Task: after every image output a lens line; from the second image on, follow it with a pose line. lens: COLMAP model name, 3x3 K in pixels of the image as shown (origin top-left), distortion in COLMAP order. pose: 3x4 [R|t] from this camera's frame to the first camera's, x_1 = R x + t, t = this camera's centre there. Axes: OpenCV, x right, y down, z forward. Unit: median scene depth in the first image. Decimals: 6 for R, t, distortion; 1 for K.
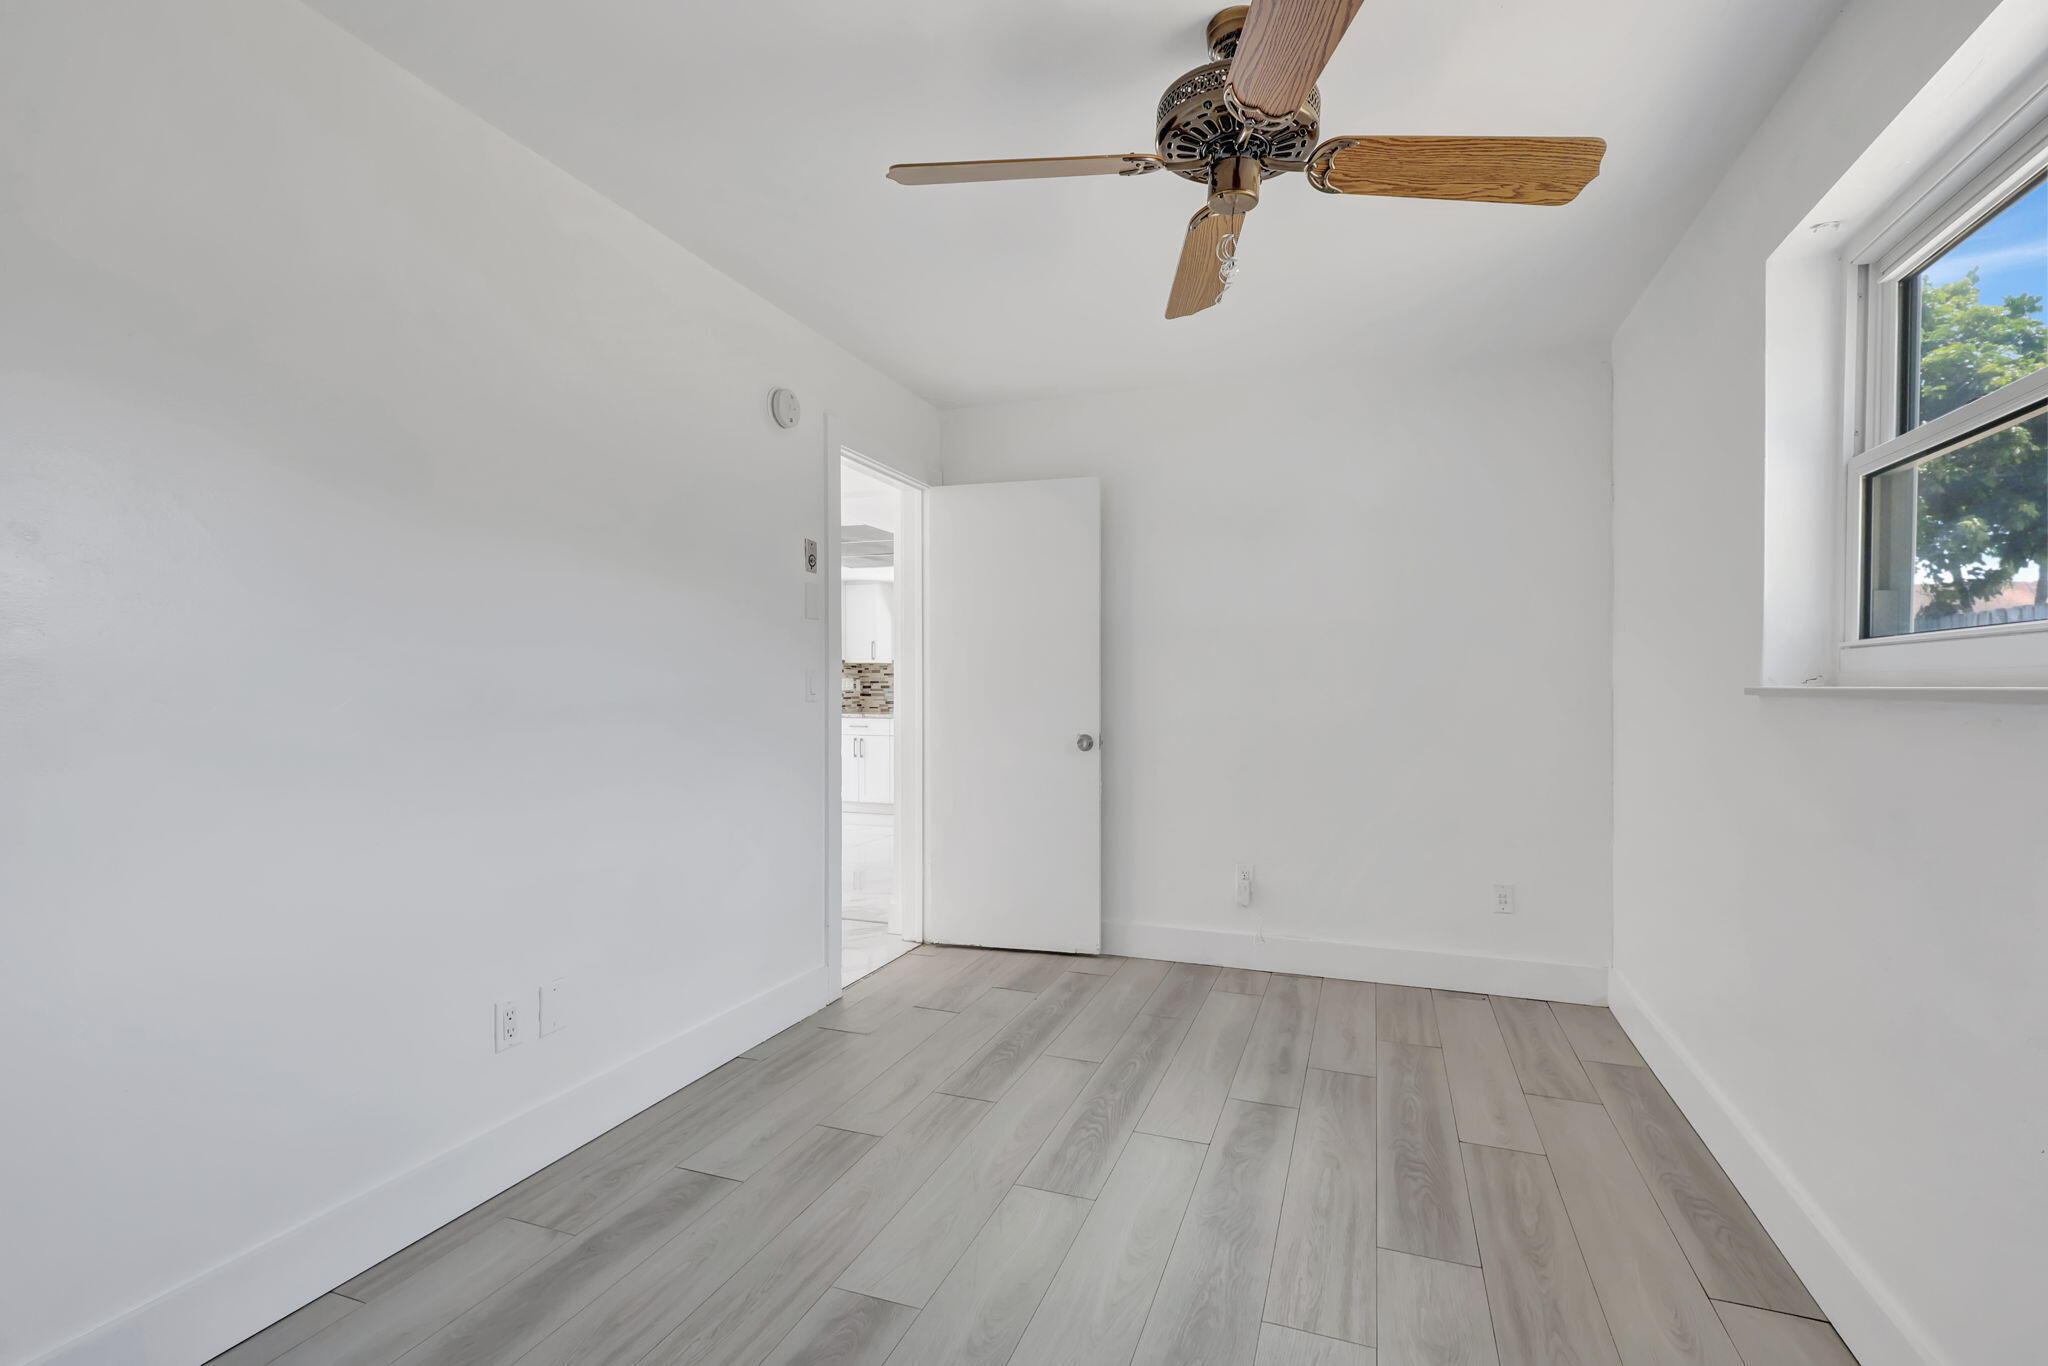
lens RADIAL K [[944.4, 0, 1027.3], [0, 944.4, 685.1], [0, 0, 1]] dist [-0.000729, -0.000263]
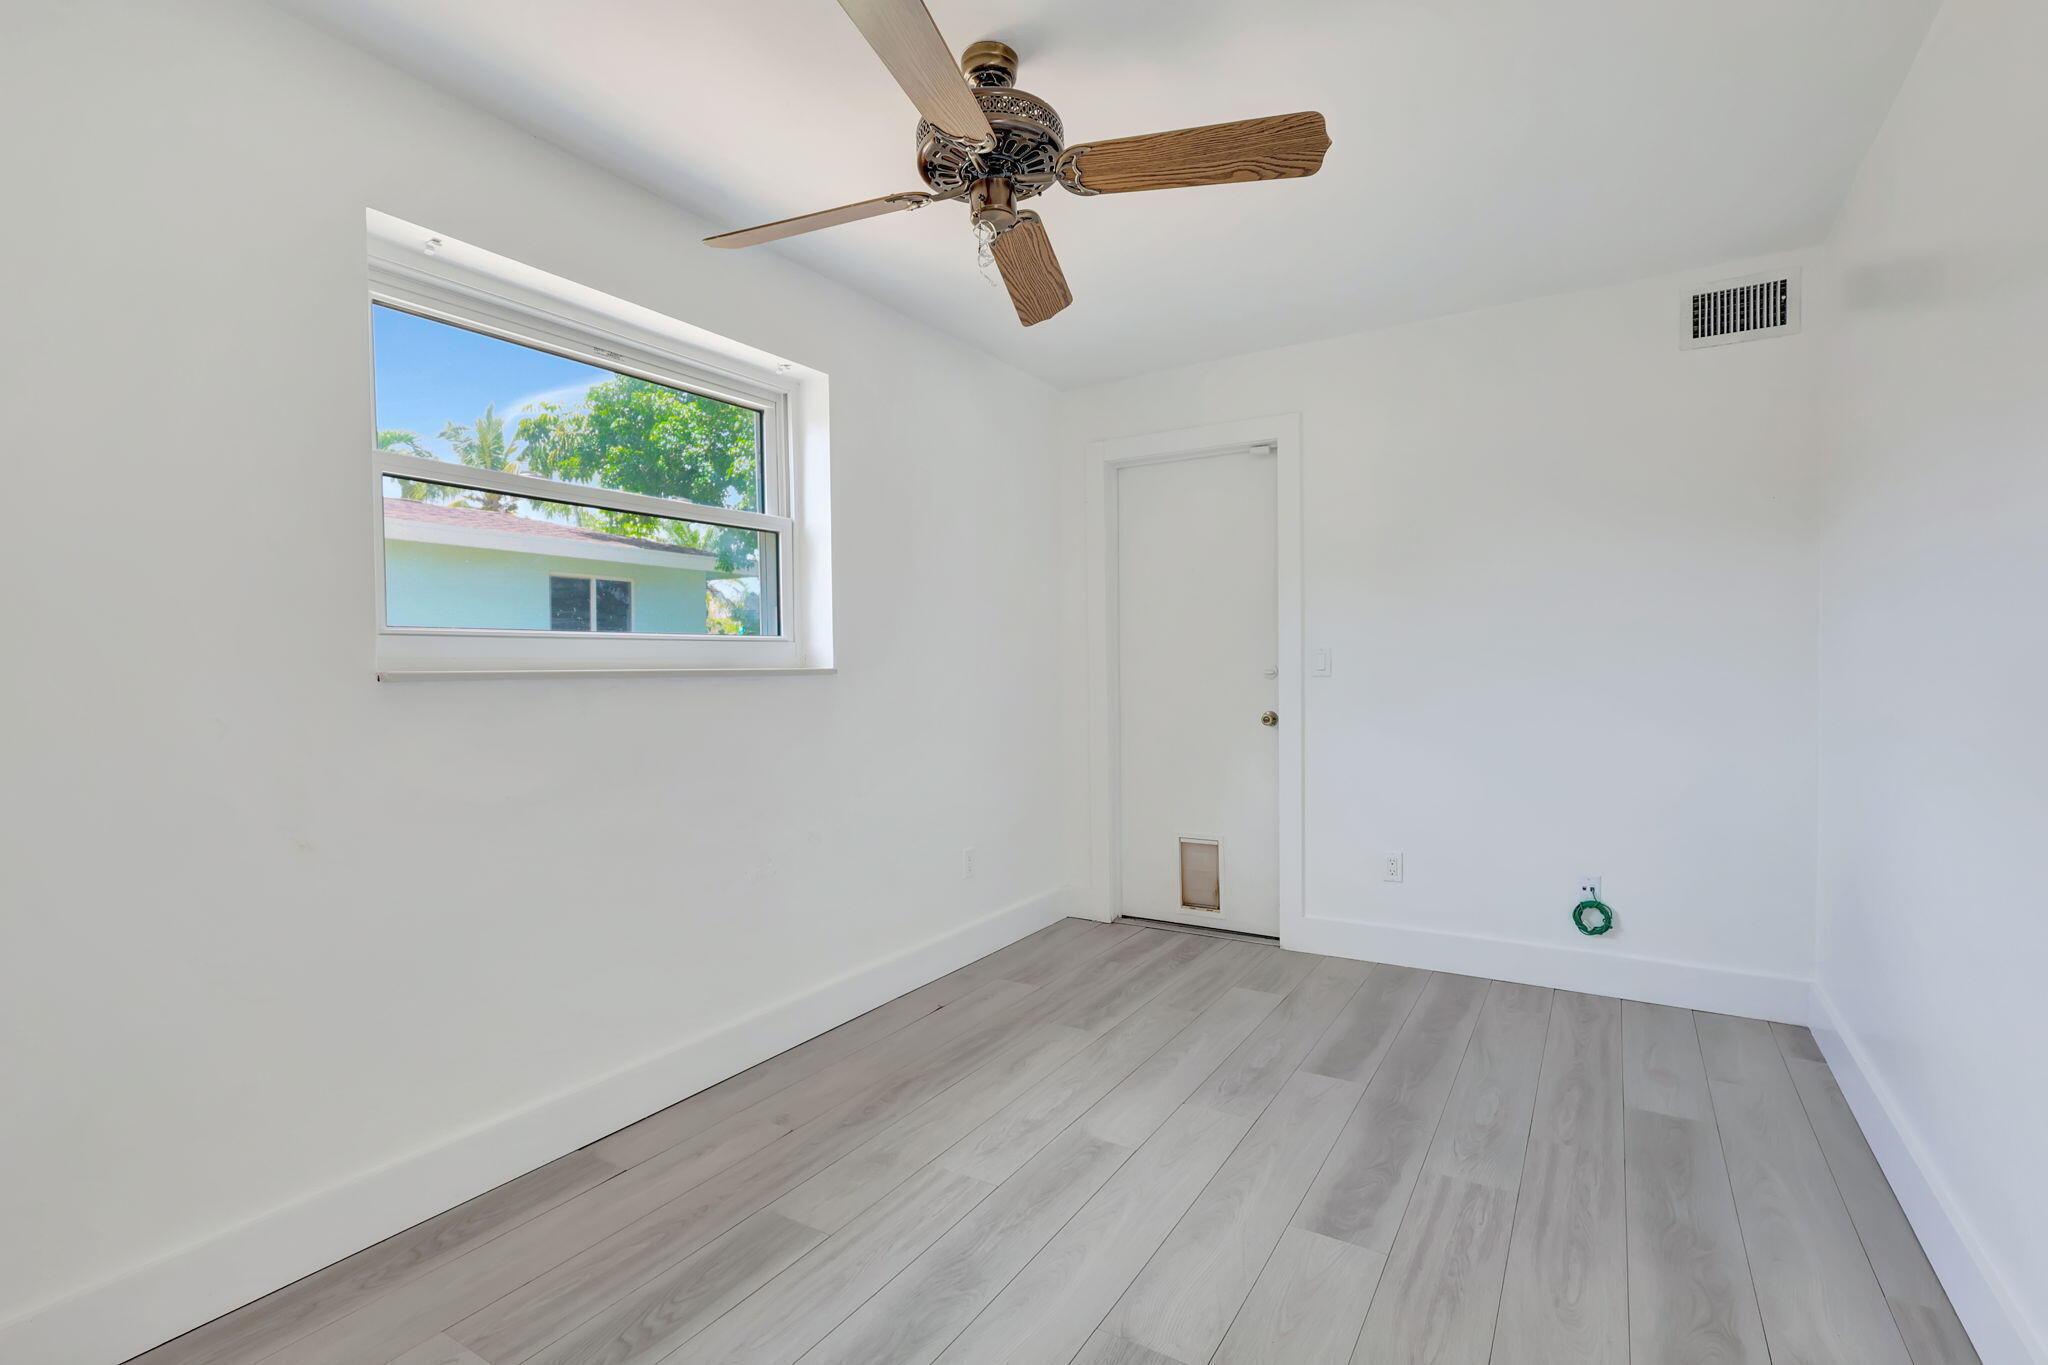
lens RADIAL K [[944.4, 0, 1027.3], [0, 944.4, 684.6], [0, 0, 1]] dist [-0.000729, -0.000263]
pose [[-0.979255, 0.001376, 0.202627, -0.035605], [0.008366, 0.999399, 0.033646, -0.013509], [-0.202459, 0.034643, -0.978678, 2.071889]]
